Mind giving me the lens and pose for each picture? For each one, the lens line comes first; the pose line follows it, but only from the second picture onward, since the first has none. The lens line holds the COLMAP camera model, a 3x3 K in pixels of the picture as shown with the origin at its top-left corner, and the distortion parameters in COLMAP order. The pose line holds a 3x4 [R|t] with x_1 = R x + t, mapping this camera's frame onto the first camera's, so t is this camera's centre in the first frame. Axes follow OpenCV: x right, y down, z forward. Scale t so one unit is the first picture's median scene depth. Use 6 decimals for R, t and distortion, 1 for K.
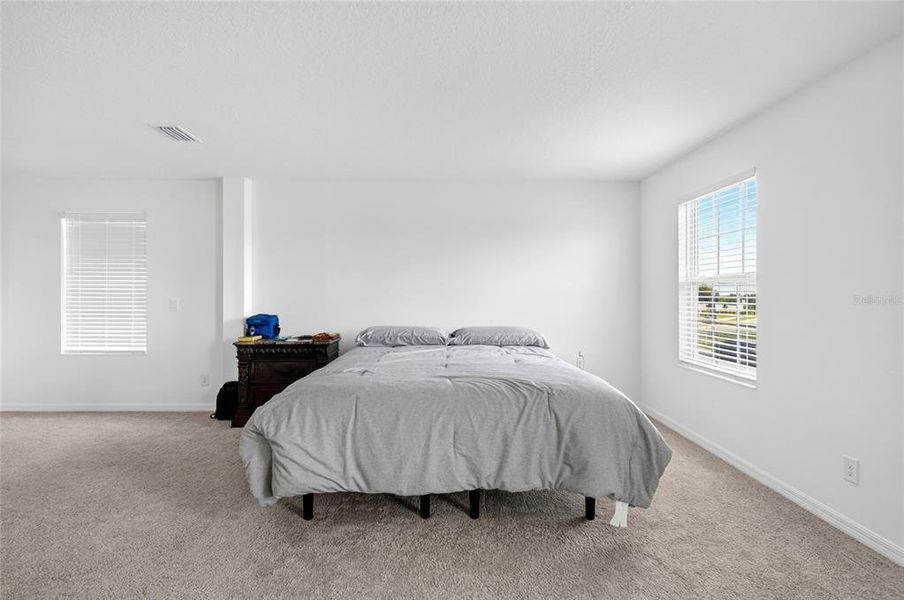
lens RADIAL K [[402.4, 0, 448.6], [0, 402.4, 293.8], [0, 0, 1]] dist [0.001596, -0.000766]
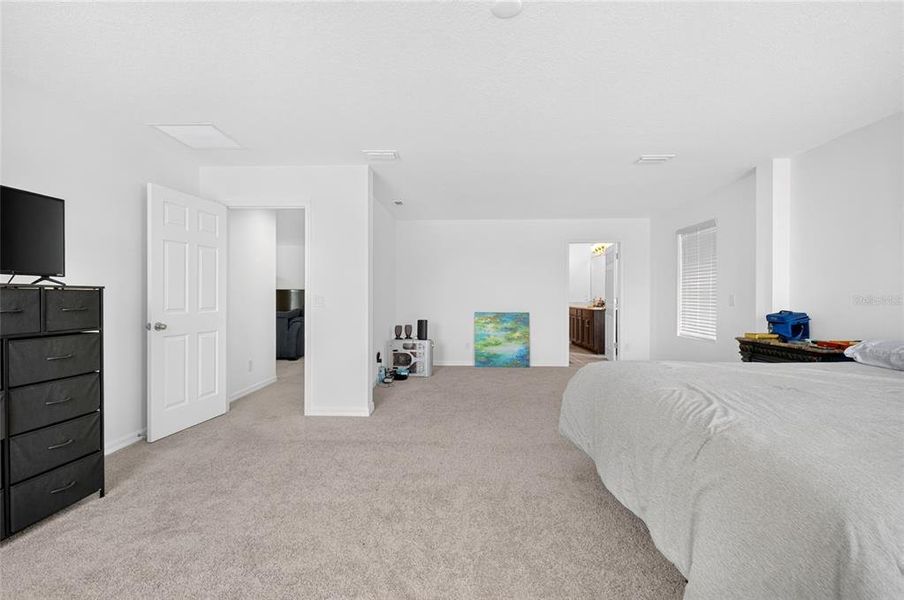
lens RADIAL K [[402.4, 0, 448.6], [0, 402.4, 293.8], [0, 0, 1]] dist [0.001596, -0.000766]
pose [[-0.047029, -0.003827, -0.998886, 0.823693], [-0.007666, 0.999965, -0.003470, 0.040357], [0.998864, 0.007494, -0.047057, 0.582347]]
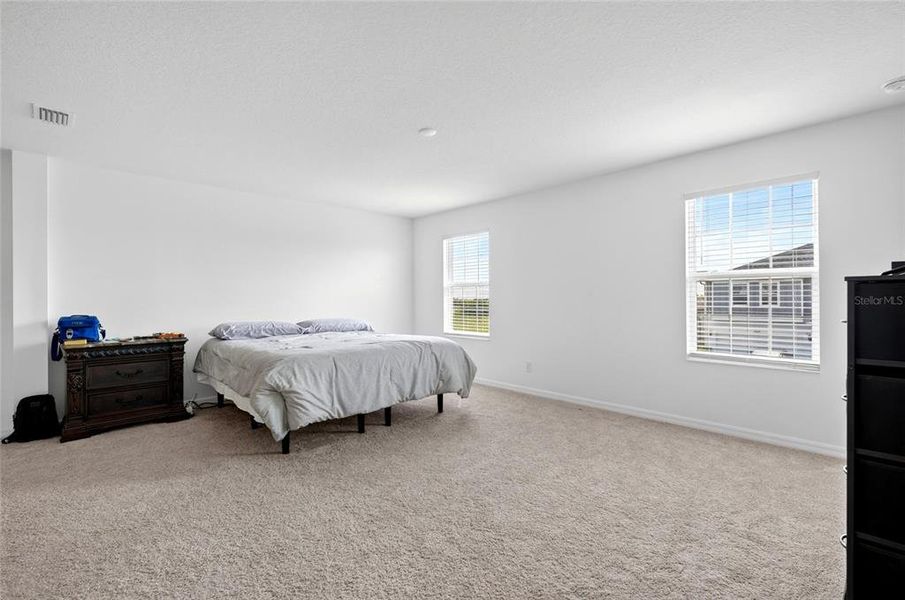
lens RADIAL K [[402.8, 0, 449.1], [0, 402.8, 293.8], [0, 0, 1]] dist [0.001596, -0.000766]
pose [[0.735491, 0.003774, 0.677524, -0.866198], [0.004377, 0.999937, -0.010321, 0.029629], [-0.677520, 0.010556, 0.735428, -0.390248]]
